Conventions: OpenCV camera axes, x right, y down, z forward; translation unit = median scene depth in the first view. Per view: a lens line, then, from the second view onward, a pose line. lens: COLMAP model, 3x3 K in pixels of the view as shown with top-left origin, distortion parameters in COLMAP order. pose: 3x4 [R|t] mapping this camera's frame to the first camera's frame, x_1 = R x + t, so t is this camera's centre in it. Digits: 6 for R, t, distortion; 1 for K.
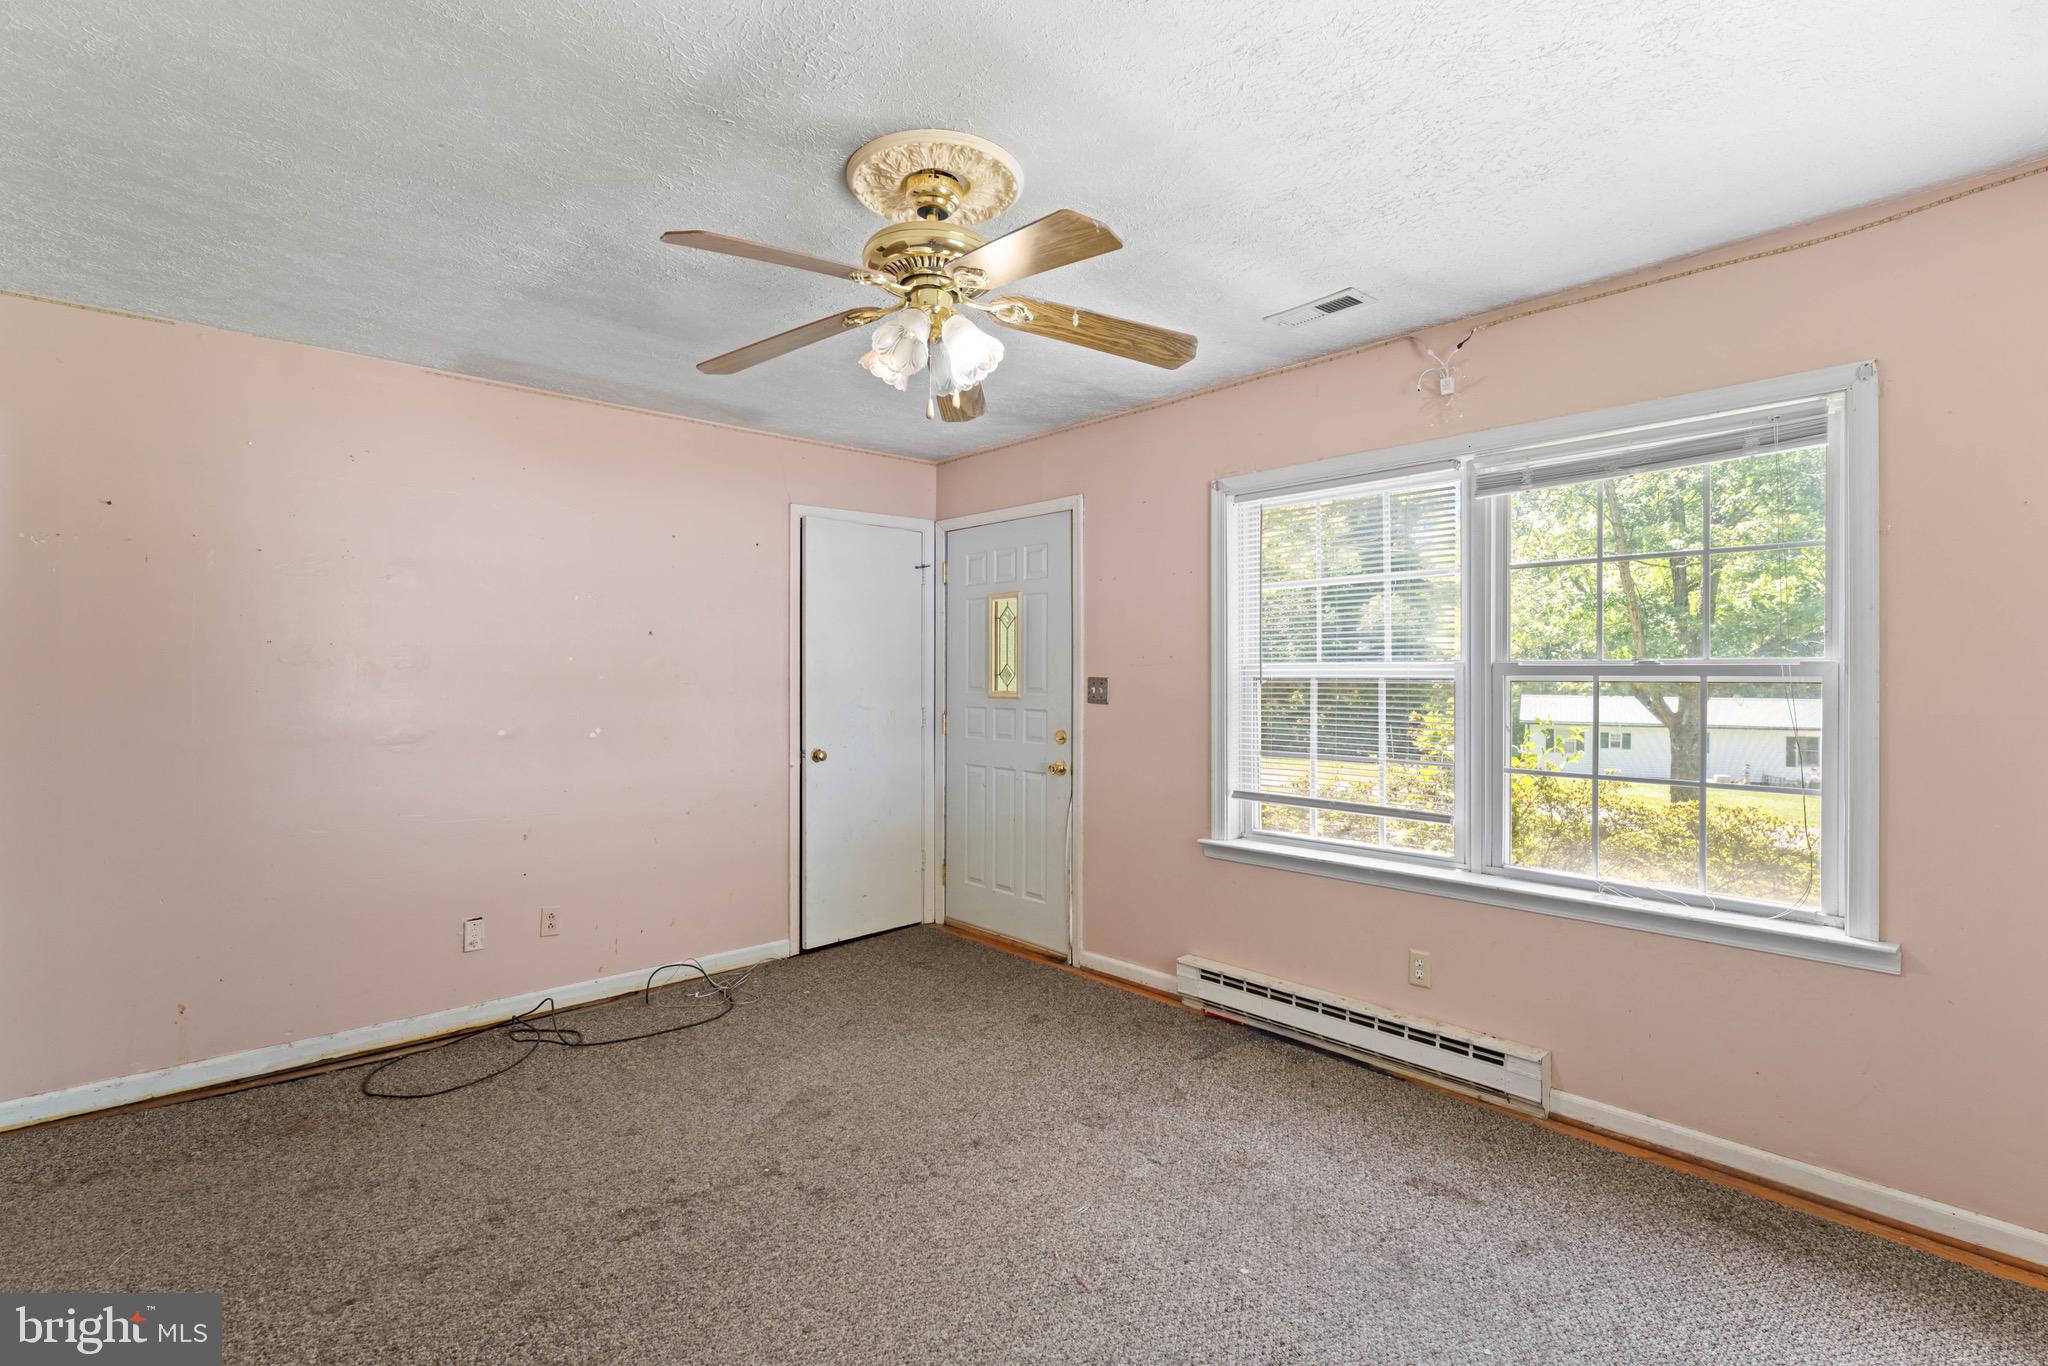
lens RADIAL K [[949.6, 0, 1024.0], [0, 949.6, 683.0], [0, 0, 1]] dist [0.001588, 0.000041]
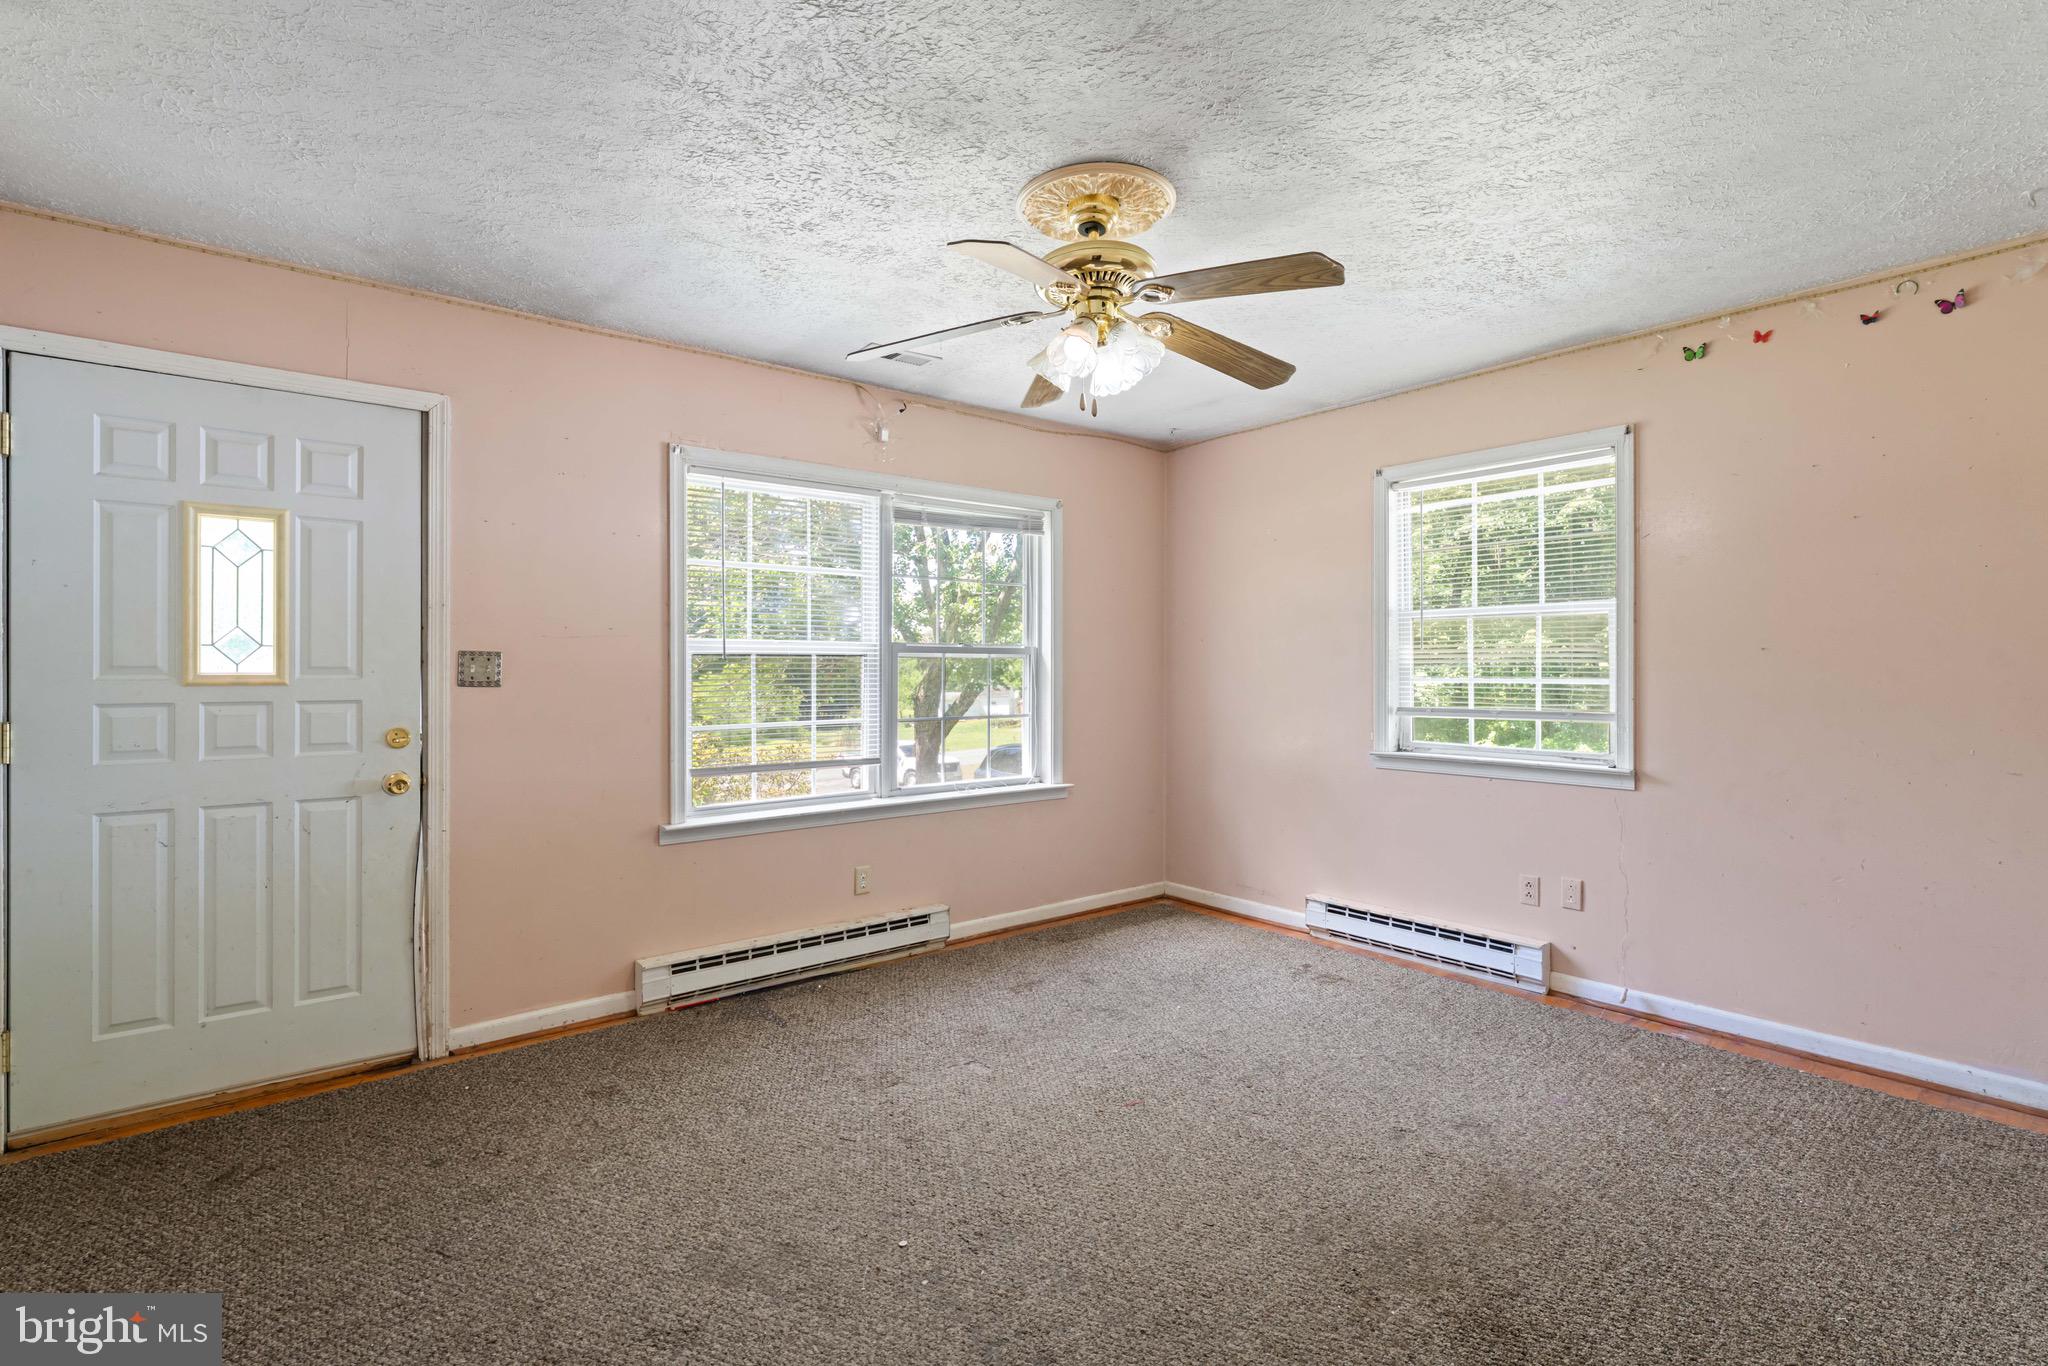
lens RADIAL K [[945.9, 0, 995.2], [0, 945.9, 669.7], [0, 0, 1]] dist [-0.000217, -0.000082]
pose [[0.078318, -0.009149, 0.996886, -0.786754], [0.005318, 0.999947, 0.008759, 0.005506], [-0.996914, 0.004615, 0.078363, 0.672933]]
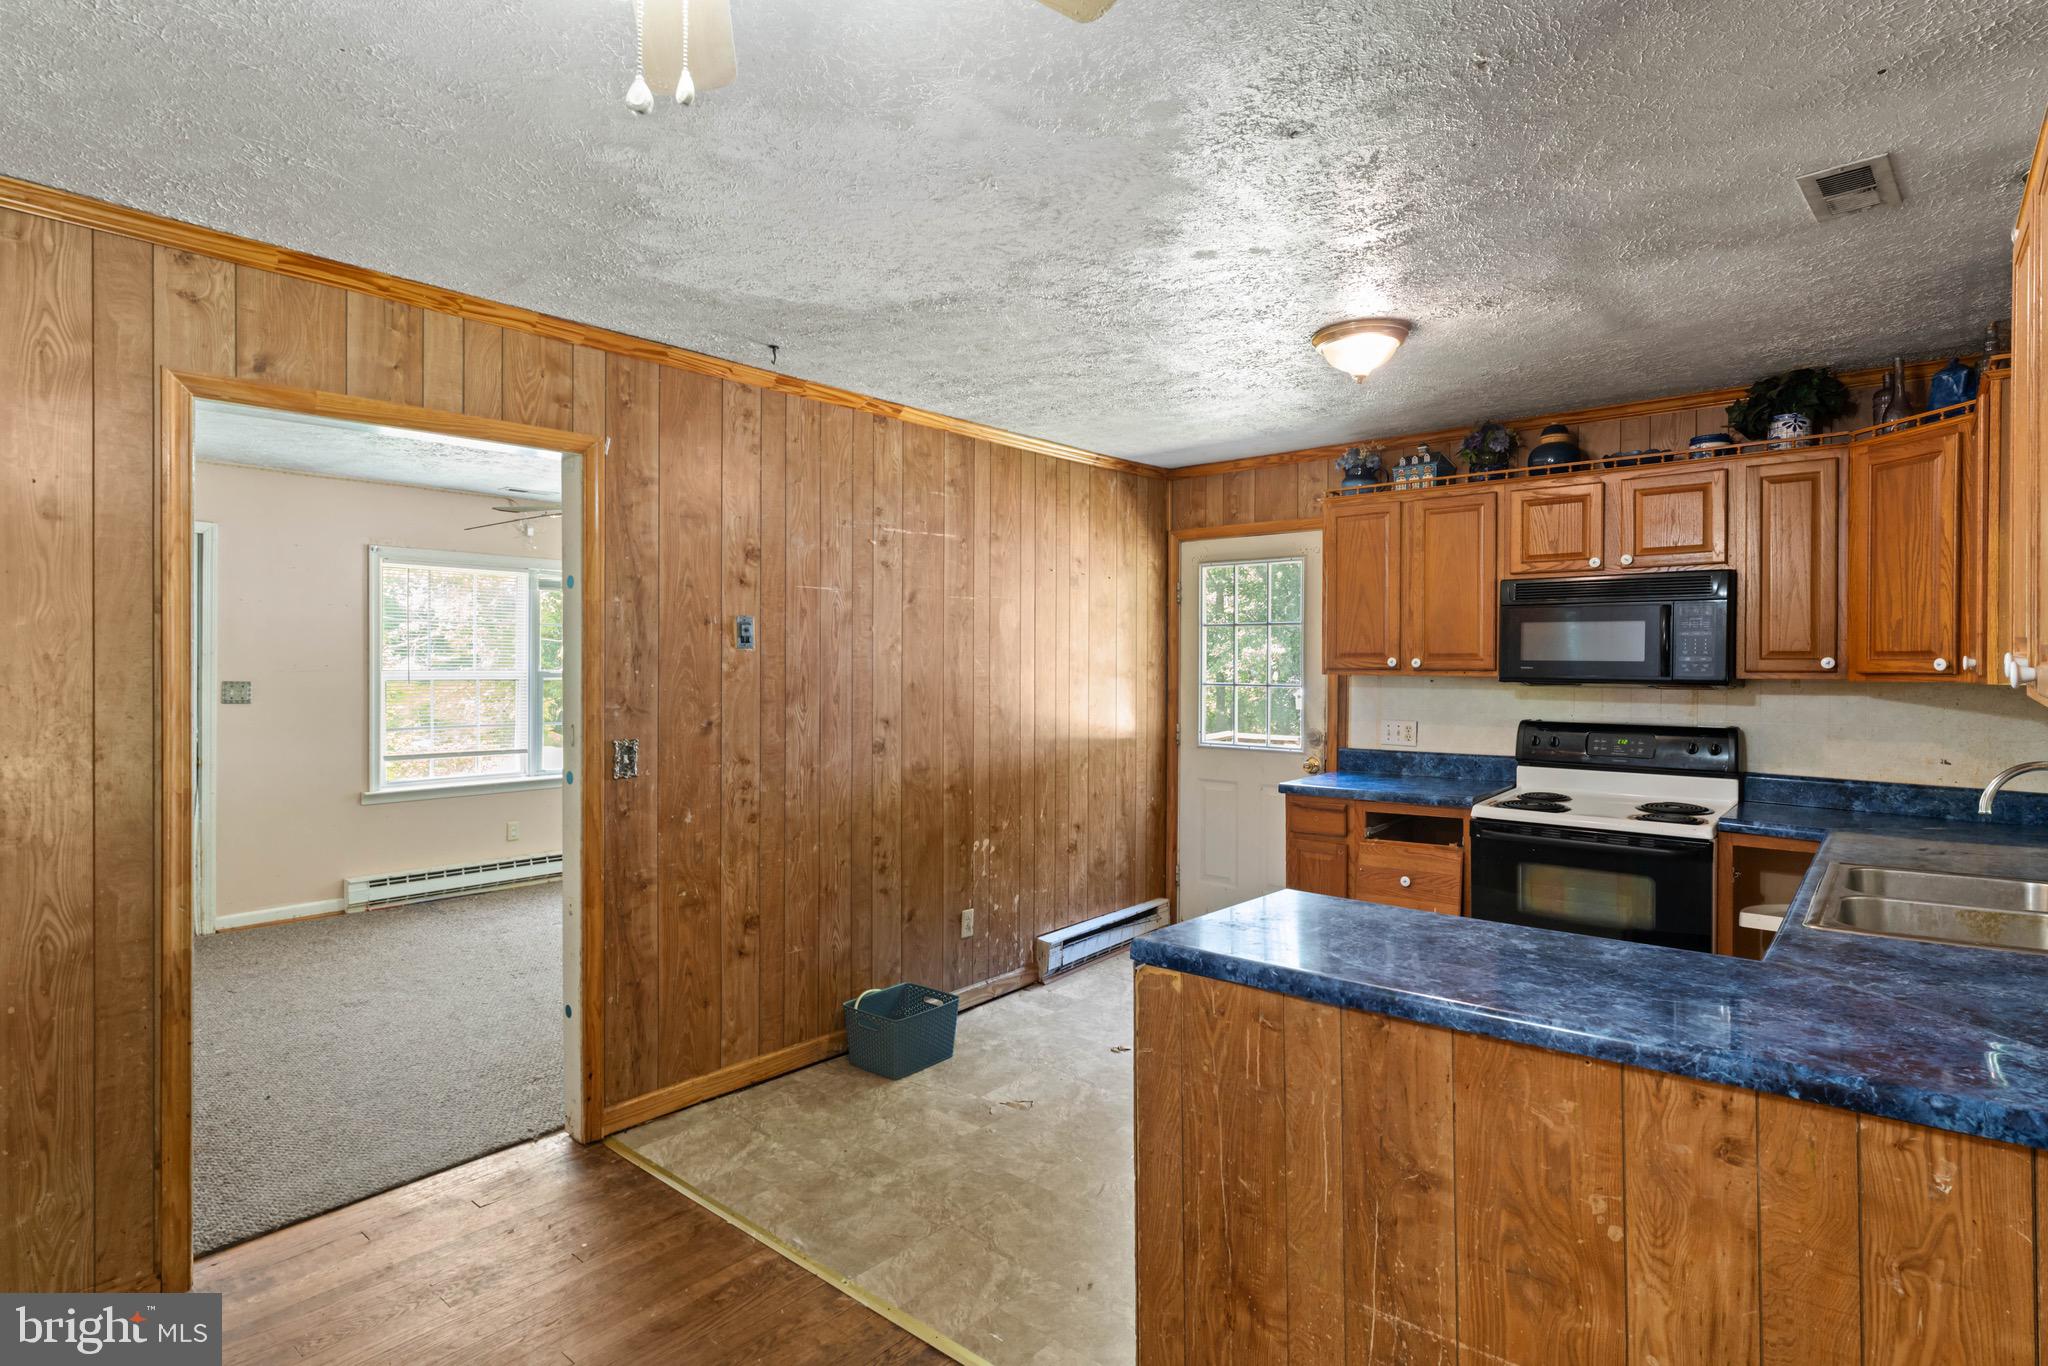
lens RADIAL K [[1055.4, 0, 1020.6], [0, 1055.4, 669.1], [0, 0, 1]] dist [-0.005759, -0.000609]
pose [[-0.121051, -0.011259, 0.992582, -1.690533], [-0.000896, 0.999937, 0.011233, -0.046468], [-0.992646, 0.000471, -0.121054, 0.226923]]
